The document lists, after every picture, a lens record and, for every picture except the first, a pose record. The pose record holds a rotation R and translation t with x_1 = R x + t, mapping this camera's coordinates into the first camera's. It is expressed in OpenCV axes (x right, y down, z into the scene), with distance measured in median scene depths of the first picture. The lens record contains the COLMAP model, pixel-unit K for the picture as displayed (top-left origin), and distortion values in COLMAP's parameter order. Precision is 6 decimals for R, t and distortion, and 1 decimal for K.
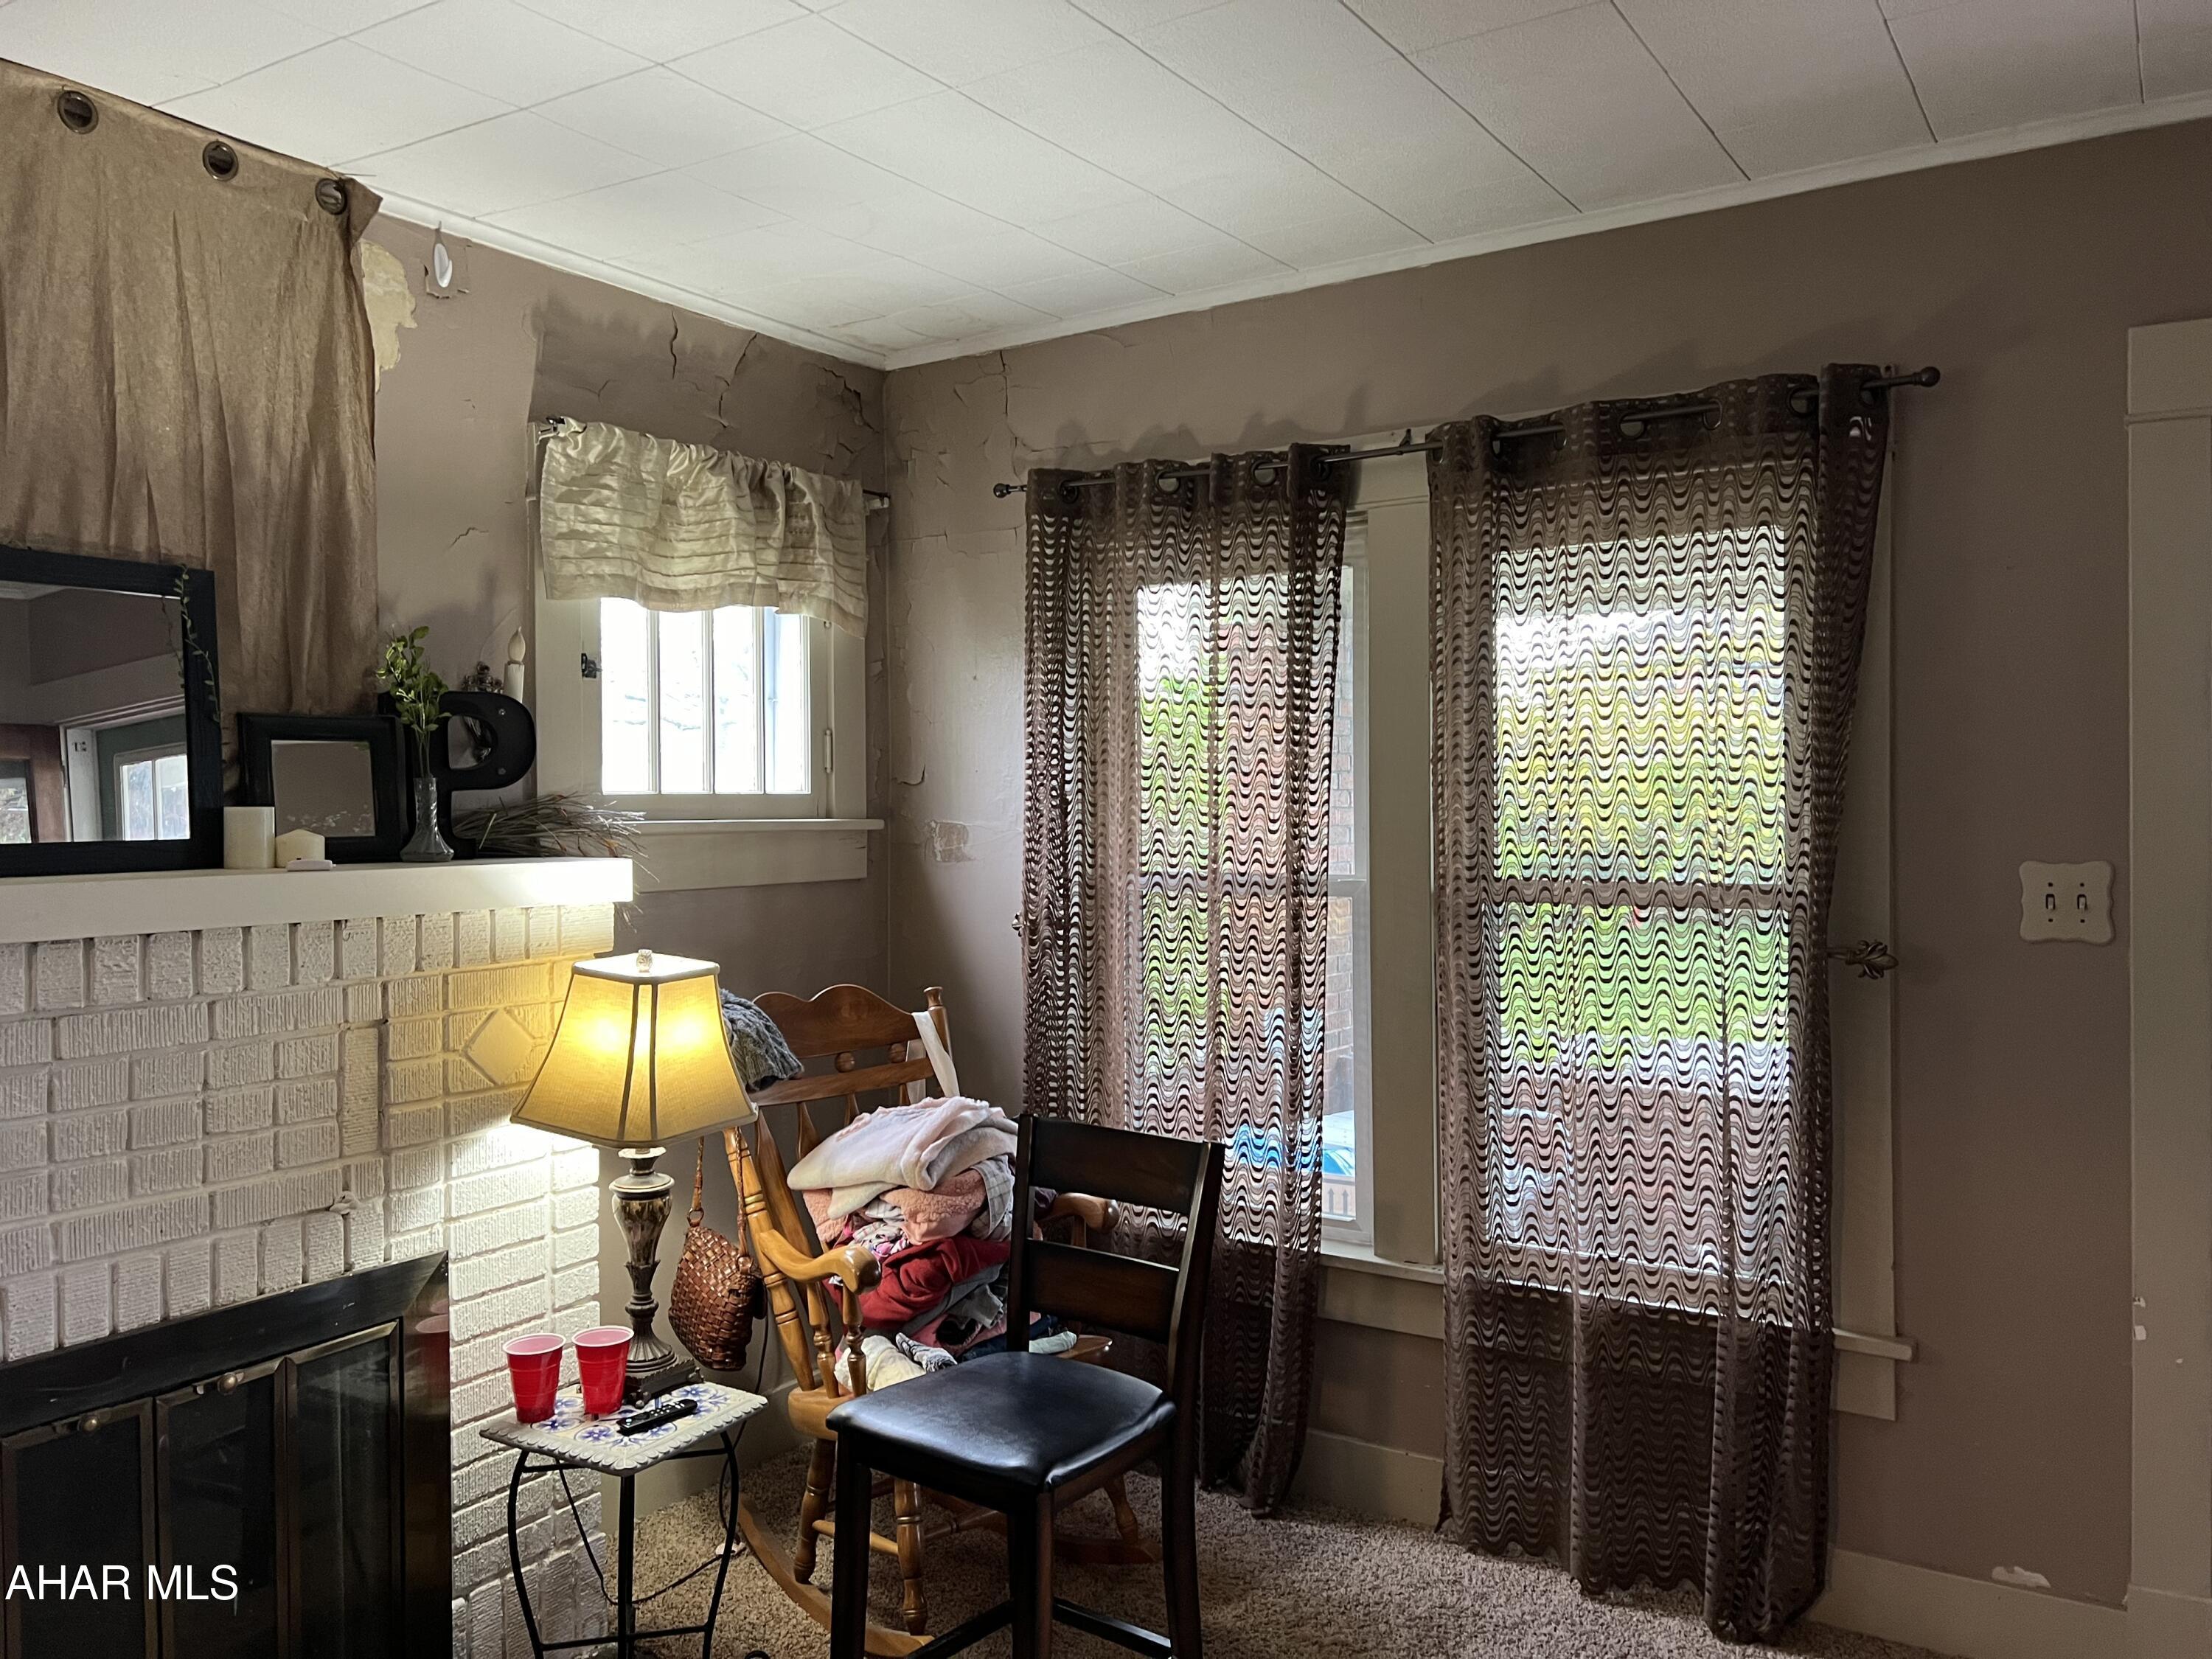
lens RADIAL K [[1692.1, 0, 1108.8], [0, 1692.1, 822.3], [0, 0, 1]] dist [0.073745, -0.082243]
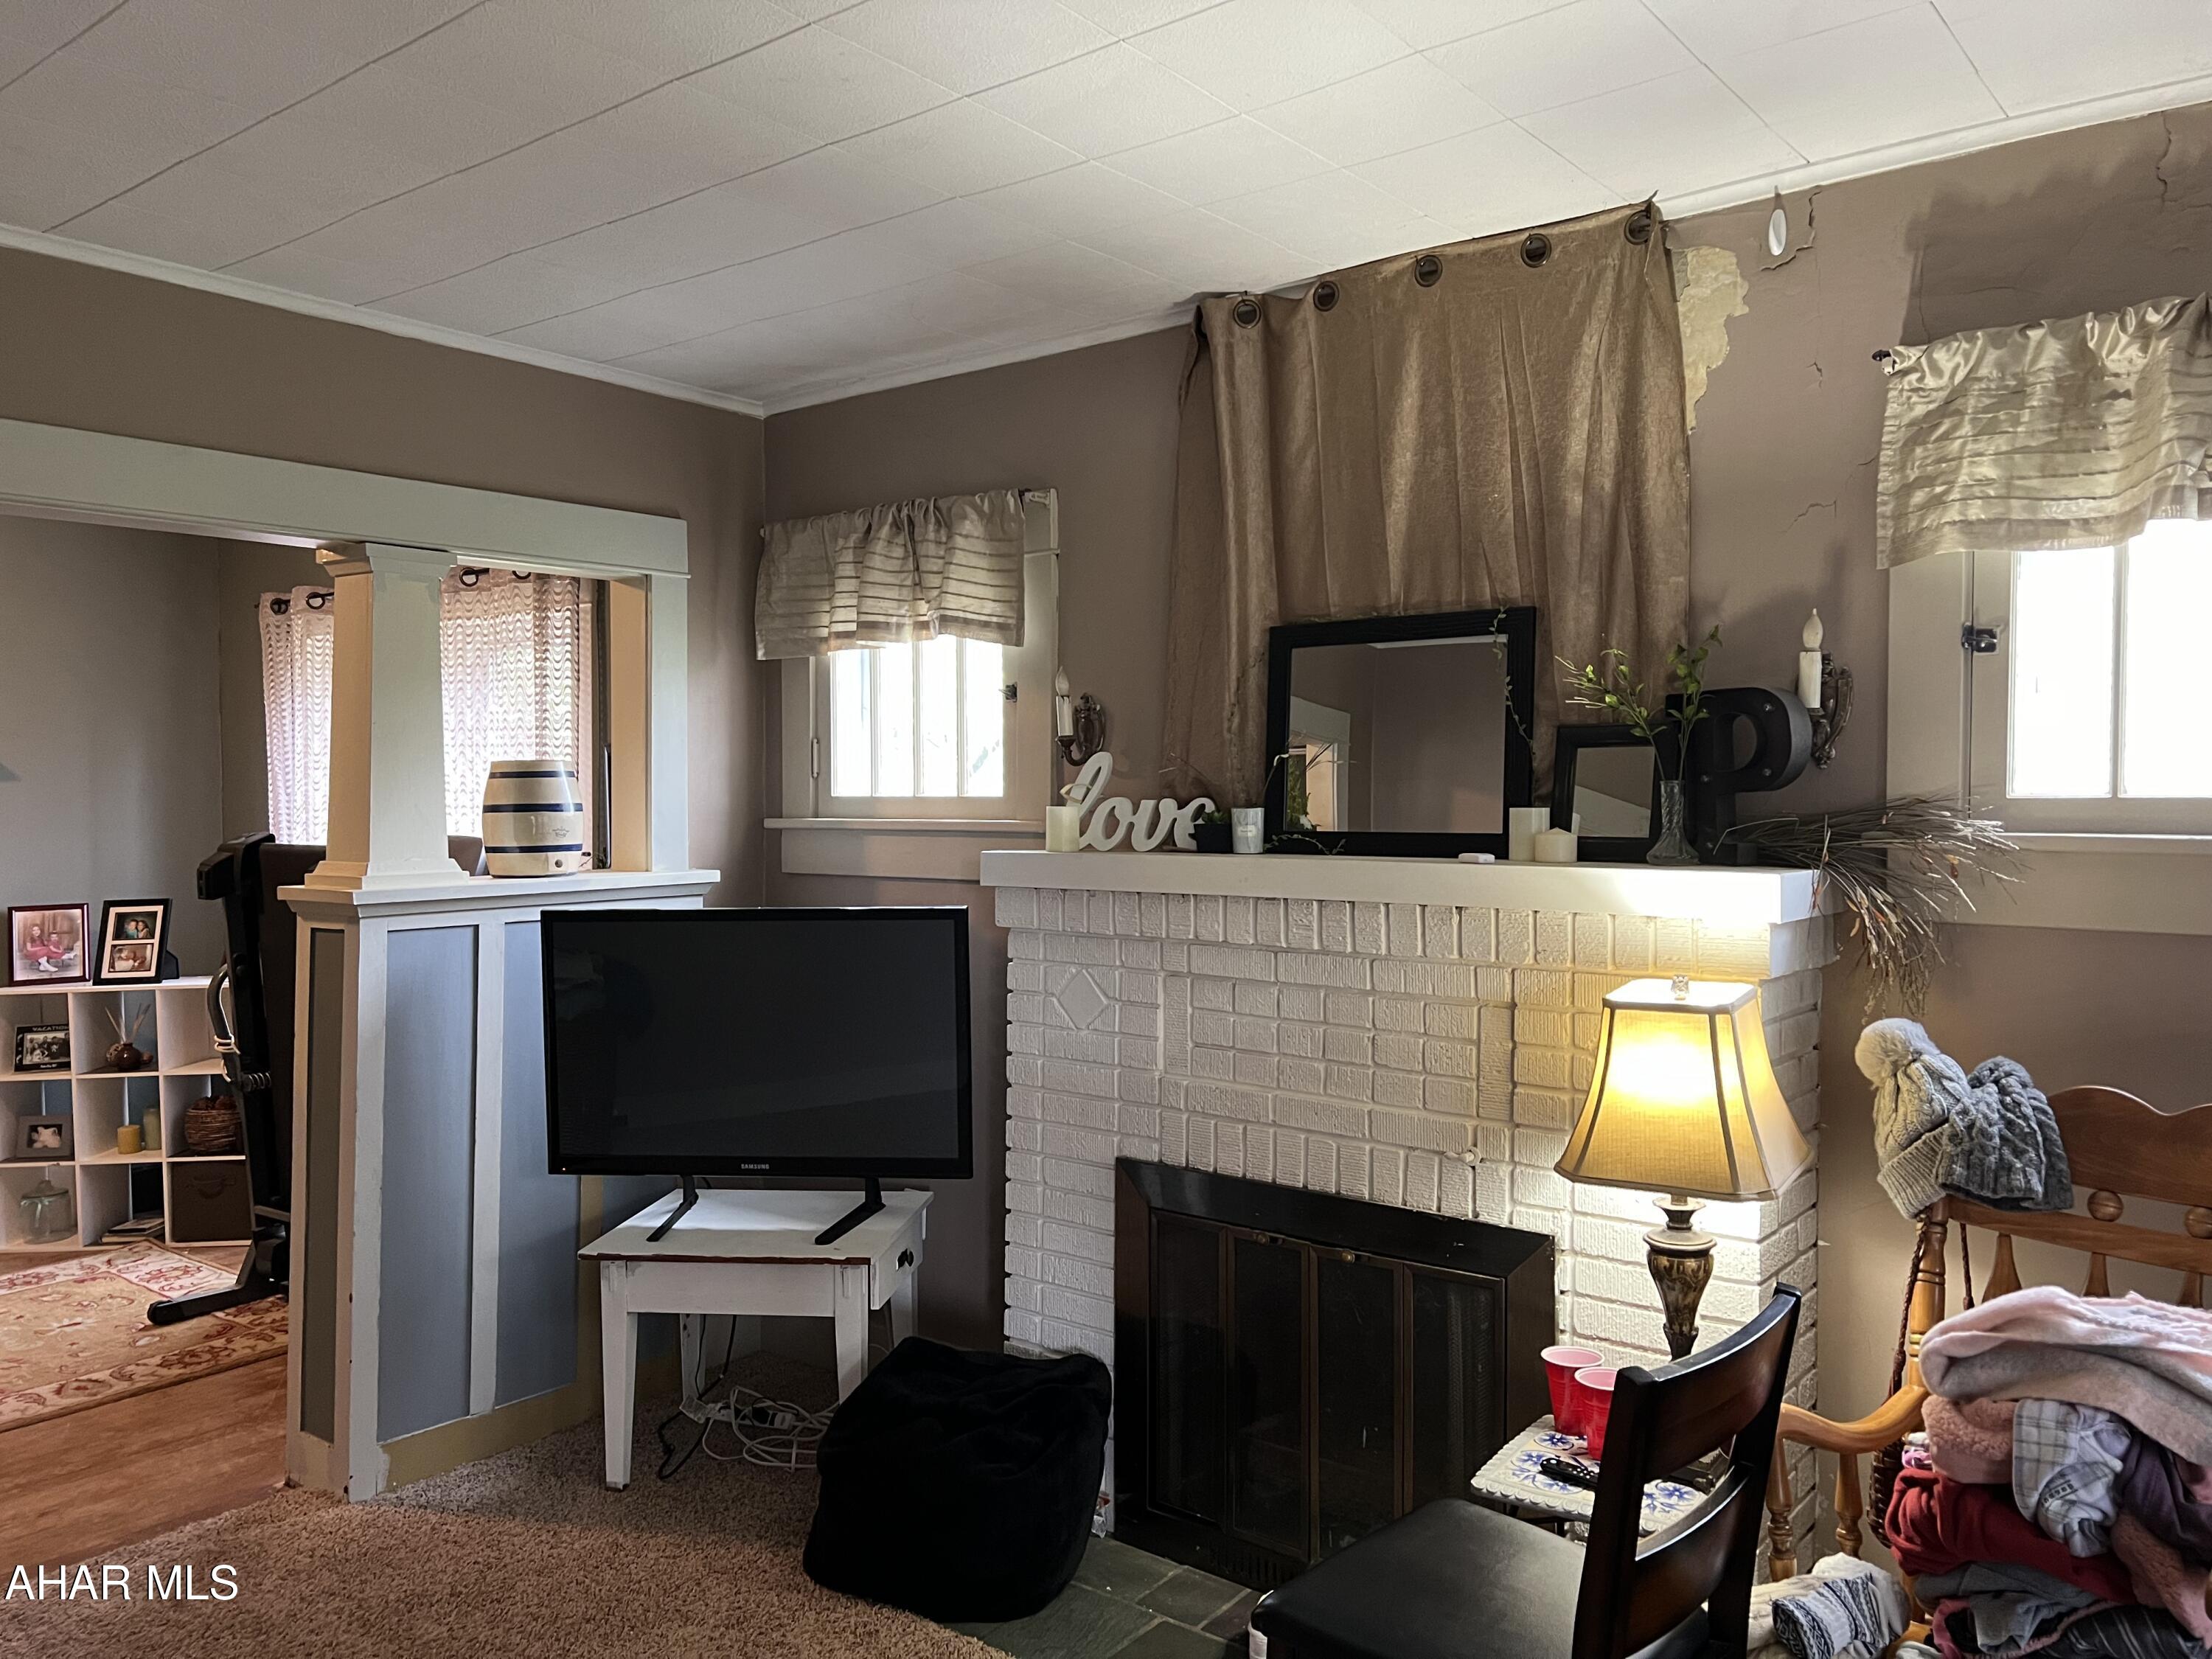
lens RADIAL K [[1692.1, 0, 1149.4], [0, 1692.1, 834.3], [0, 0, 1]] dist [0.073745, -0.082243]
pose [[-0.106357, 0.024194, -0.994034, 0.667228], [-0.019911, 0.999452, 0.026456, -0.016303], [0.994129, 0.022606, -0.105817, 0.871283]]
